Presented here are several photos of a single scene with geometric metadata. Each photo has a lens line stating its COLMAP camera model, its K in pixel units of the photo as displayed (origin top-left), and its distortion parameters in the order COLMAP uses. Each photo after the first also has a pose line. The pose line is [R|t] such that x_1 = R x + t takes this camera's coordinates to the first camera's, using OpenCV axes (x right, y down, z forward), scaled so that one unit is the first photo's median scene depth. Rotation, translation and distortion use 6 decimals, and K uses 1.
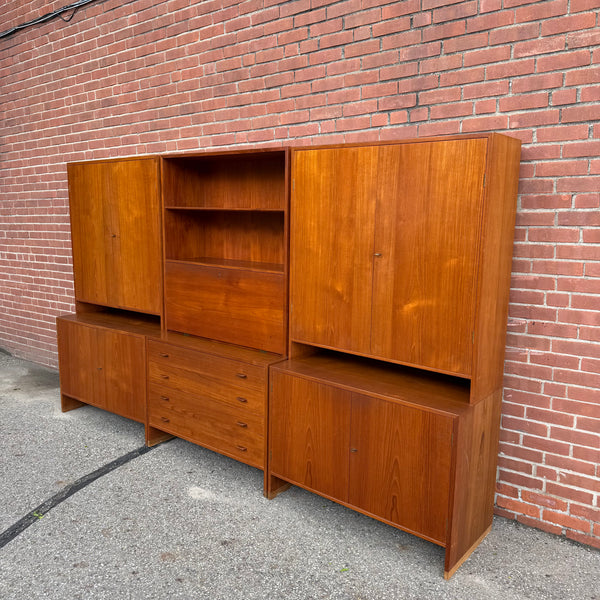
lens RADIAL K [[567.0, 0, 295.6], [0, 567.0, 302.0], [0, 0, 1]] dist [0.071525, -0.112691]
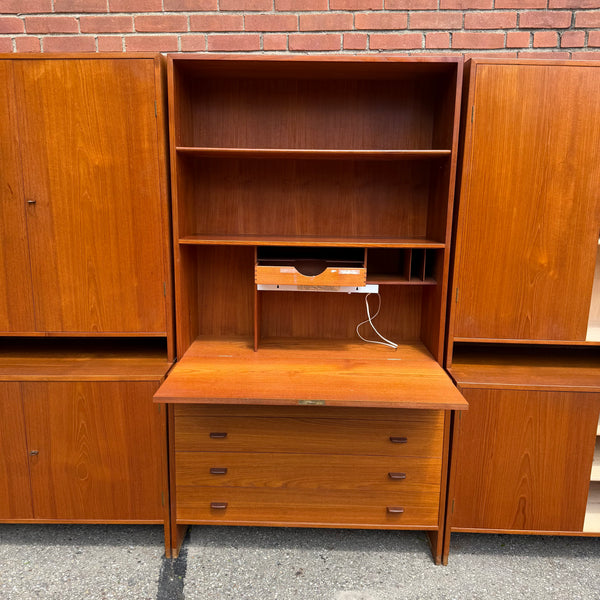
lens RADIAL K [[564.8, 0, 294.1], [0, 564.8, 300.9], [0, 0, 1]] dist [0.000176, -0.012611]
pose [[0.787978, -0.125247, 0.602830, -0.603648], [0.096412, 0.992113, 0.080103, -0.058846], [-0.608108, -0.005000, 0.793839, 0.583049]]
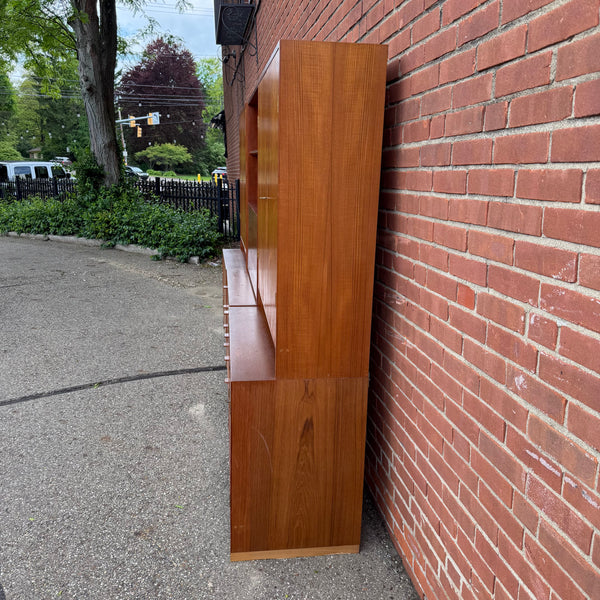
lens RADIAL K [[567.0, 0, 295.6], [0, 567.0, 302.0], [0, 0, 1]] dist [0.071525, -0.112691]
pose [[0.718513, 0.168768, -0.674727, 0.737021], [-0.120492, 0.985649, 0.118227, -0.030902], [0.684997, -0.003648, 0.728537, 0.344888]]
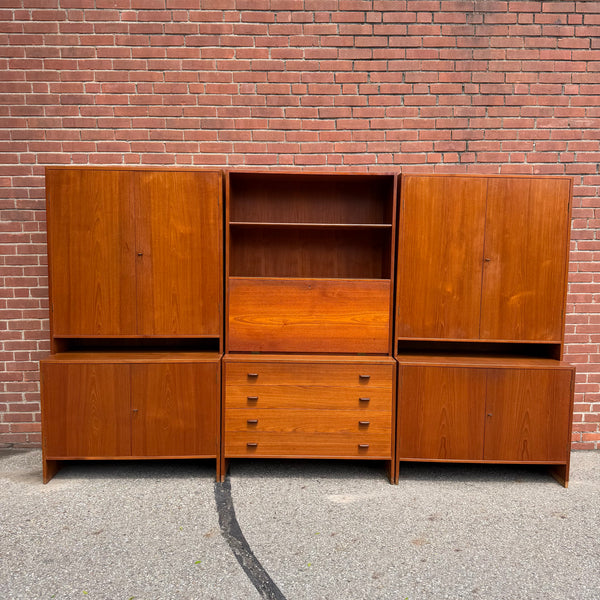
lens RADIAL K [[567.0, 0, 295.6], [0, 567.0, 302.0], [0, 0, 1]] dist [0.071525, -0.112691]
pose [[0.767562, -0.055877, 0.638535, -0.926556], [0.098318, 0.994668, -0.031143, 0.008429], [-0.633390, 0.086683, 0.768963, 0.251011]]
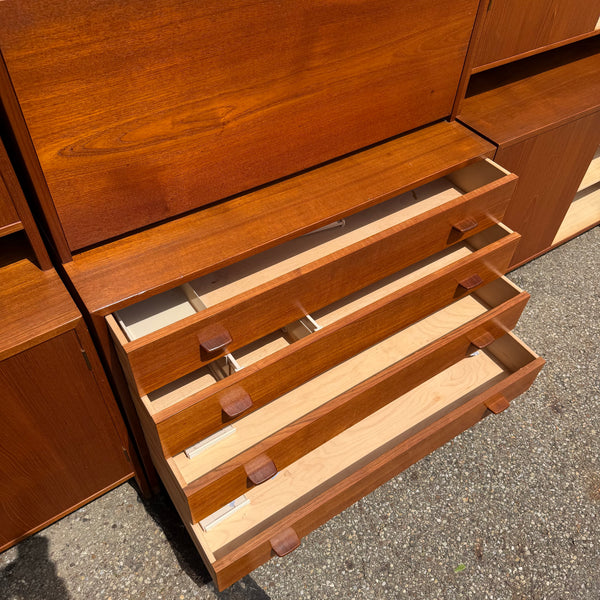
lens RADIAL K [[567.0, 0, 295.6], [0, 567.0, 302.0], [0, 0, 1]] dist [0.071525, -0.112691]
pose [[0.284333, -0.702363, 0.652566, -0.506158], [0.131143, 0.702755, 0.699240, -0.155627], [-0.949714, -0.113237, 0.291926, 1.016509]]
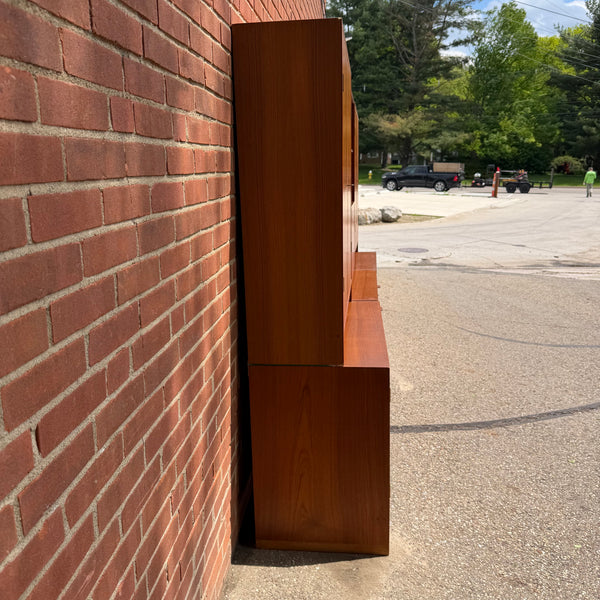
lens RADIAL K [[567.0, 0, 295.6], [0, 567.0, 302.0], [0, 0, 1]] dist [0.071525, -0.112691]
pose [[-0.526062, -0.193372, 0.828170, -1.095714], [0.161180, 0.933488, 0.320346, -0.283981], [-0.835033, 0.302006, -0.459905, 1.830988]]
